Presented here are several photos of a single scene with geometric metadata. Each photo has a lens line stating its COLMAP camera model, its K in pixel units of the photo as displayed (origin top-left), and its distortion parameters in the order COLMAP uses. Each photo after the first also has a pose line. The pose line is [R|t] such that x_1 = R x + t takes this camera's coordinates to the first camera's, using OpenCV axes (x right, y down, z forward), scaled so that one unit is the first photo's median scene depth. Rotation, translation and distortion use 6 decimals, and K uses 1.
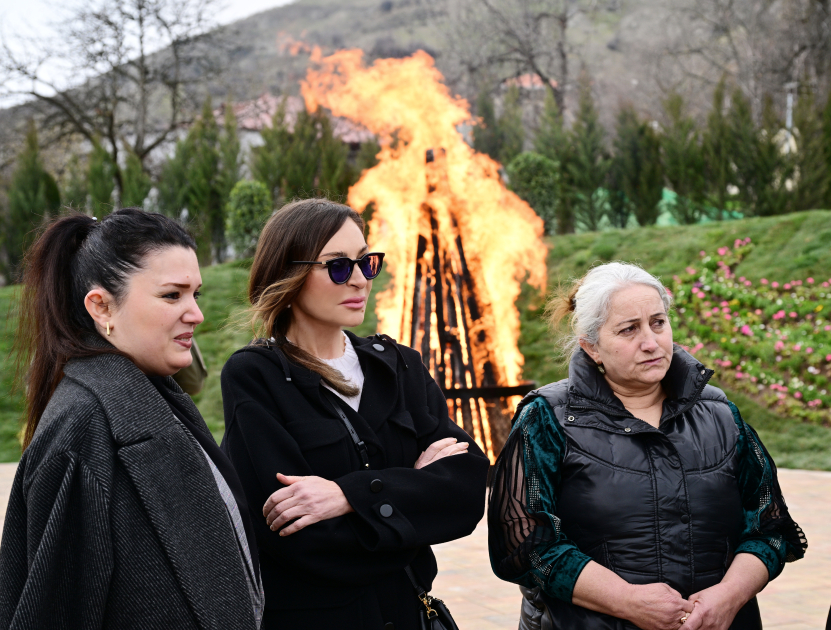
lens RADIAL K [[1671.3, 0, 445.8], [0, 1671.3, 309.3], [0, 0, 1]] dist [0.034156, 0.000000]
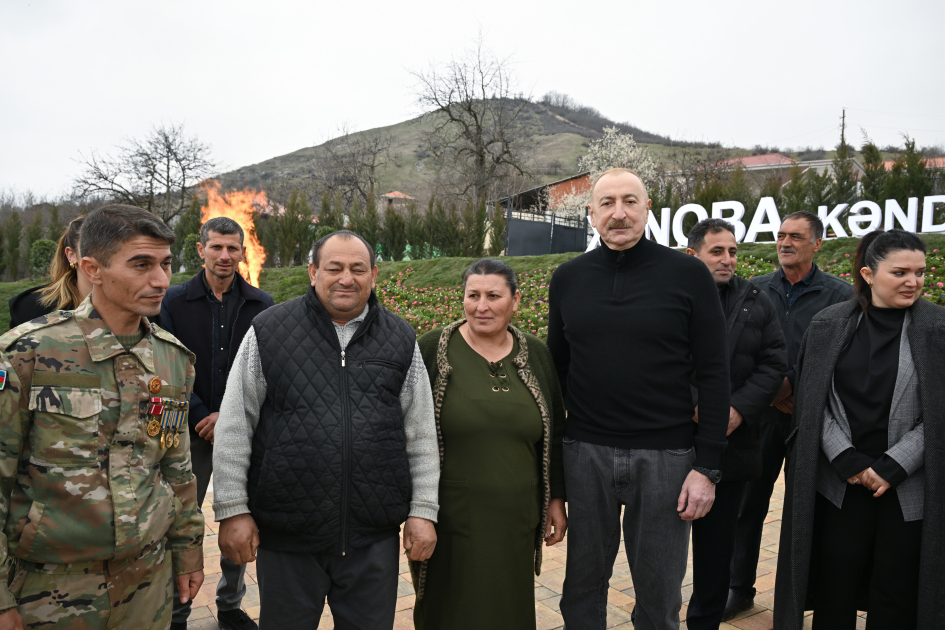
lens RADIAL K [[753.6, 0, 474.9], [0, 753.6, 320.5], [0, 0, 1]] dist [0.005965, -0.004250]
pose [[0.992527, 0.024220, 0.119596, 0.104330], [-0.027692, 0.999239, 0.027454, -0.001778], [-0.118840, -0.030561, 0.992443, -0.010684]]
